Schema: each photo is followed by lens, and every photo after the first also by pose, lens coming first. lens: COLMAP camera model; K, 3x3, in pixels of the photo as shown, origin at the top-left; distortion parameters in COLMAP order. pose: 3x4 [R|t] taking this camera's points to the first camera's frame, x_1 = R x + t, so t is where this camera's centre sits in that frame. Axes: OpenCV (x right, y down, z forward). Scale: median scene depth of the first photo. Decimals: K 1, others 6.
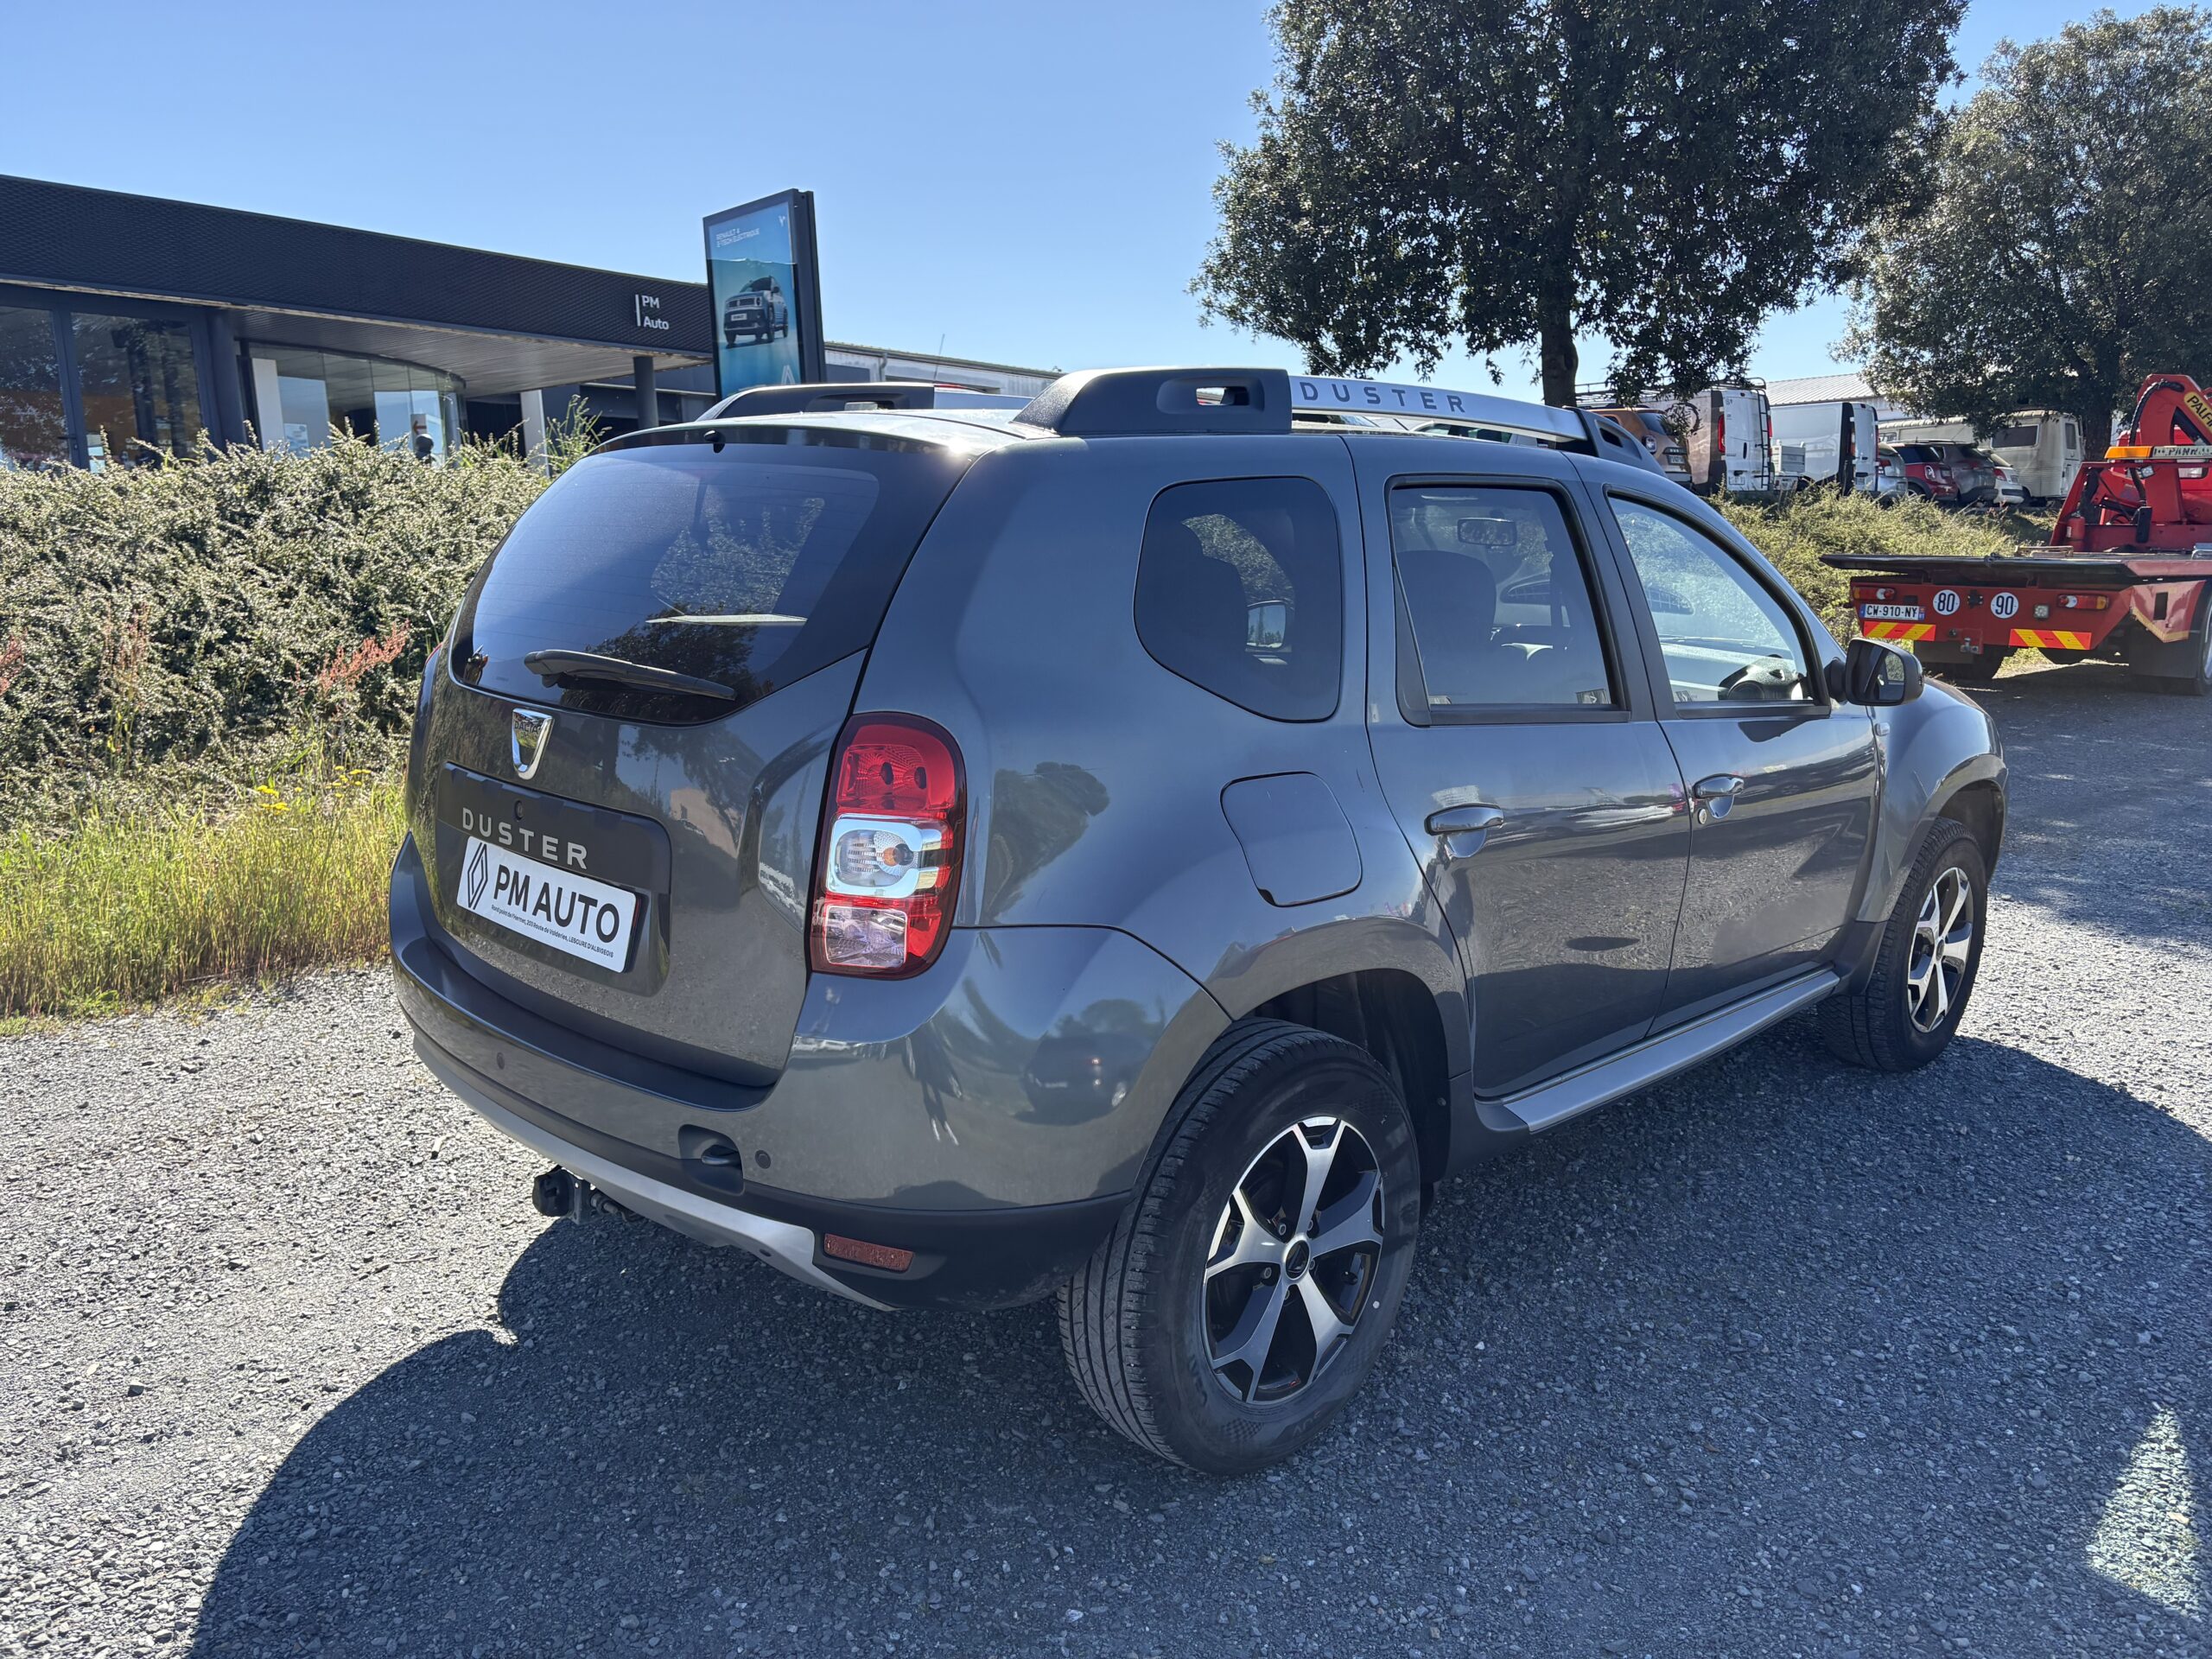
lens RADIAL K [[1671.9, 0, 1106.0], [0, 1671.9, 829.5], [0, 0, 1]] dist [0.100532, -0.134531]
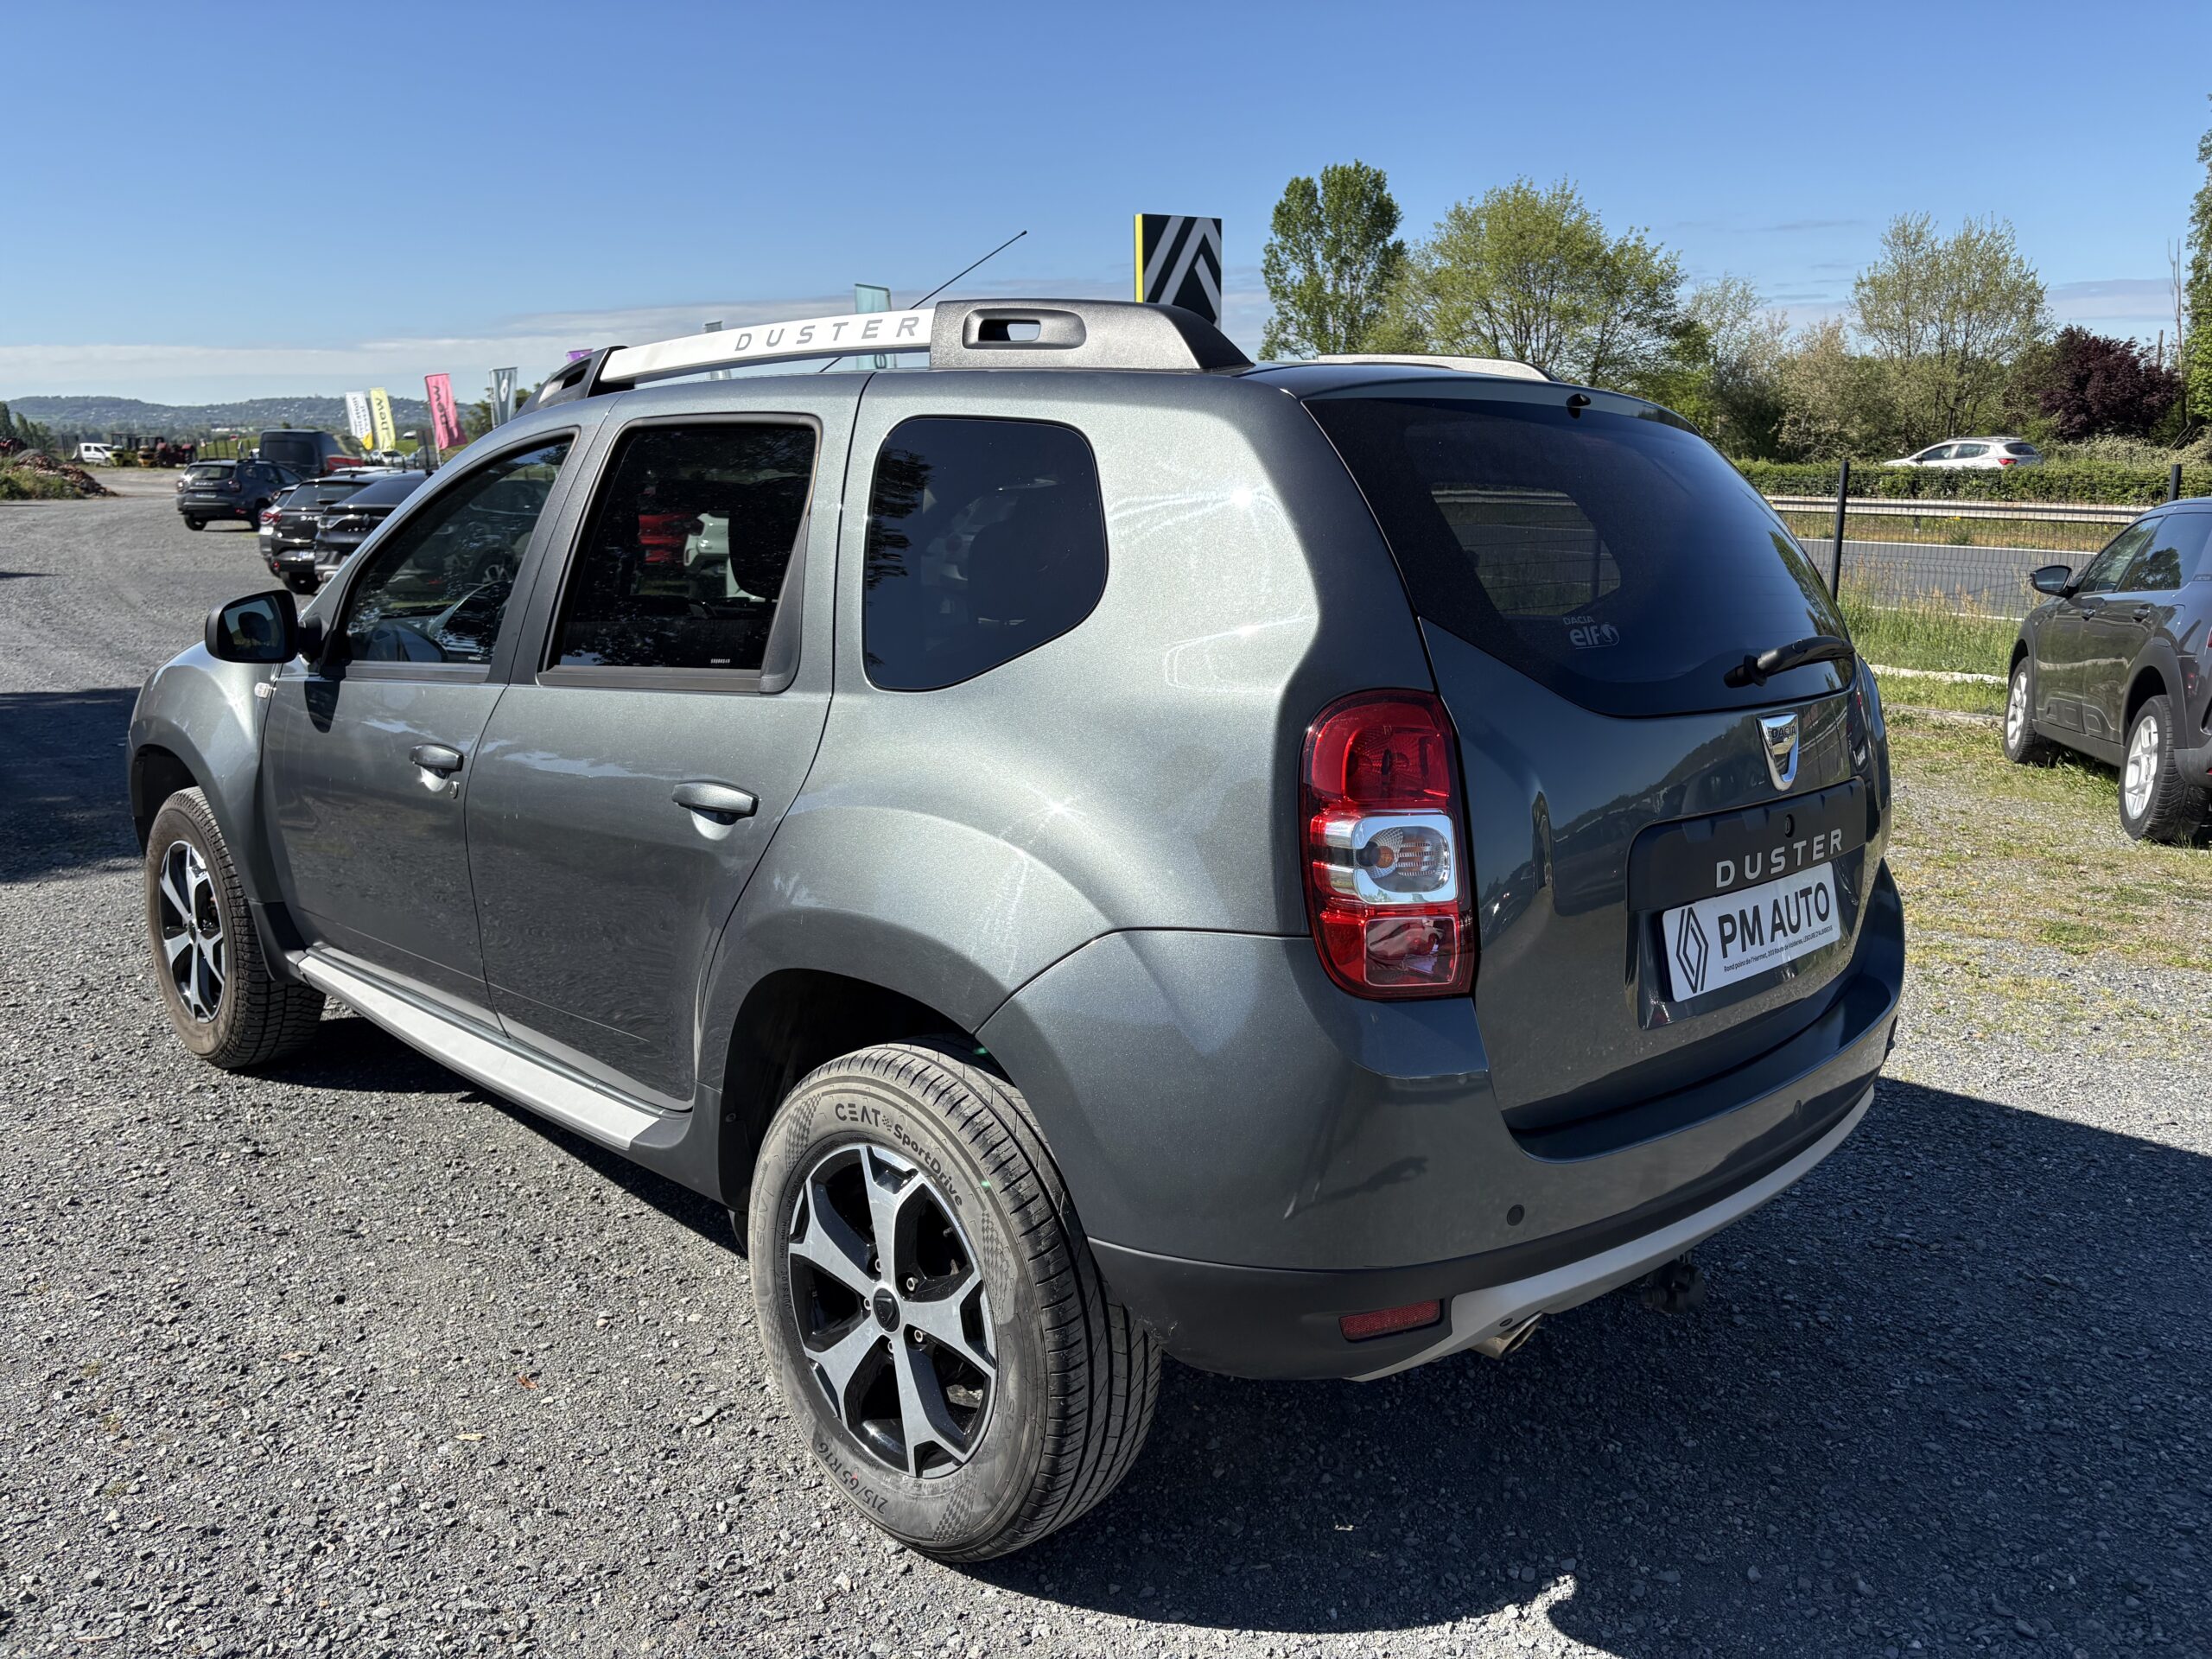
lens RADIAL K [[1706.2, 0, 1112.4], [0, 1706.2, 817.7], [0, 0, 1]] dist [-0.004405, -0.000820]
pose [[-0.033820, -0.184075, 0.982330, -1.177110], [0.154664, 0.970088, 0.187105, -0.231416], [-0.987388, 0.158259, -0.004338, 1.310900]]
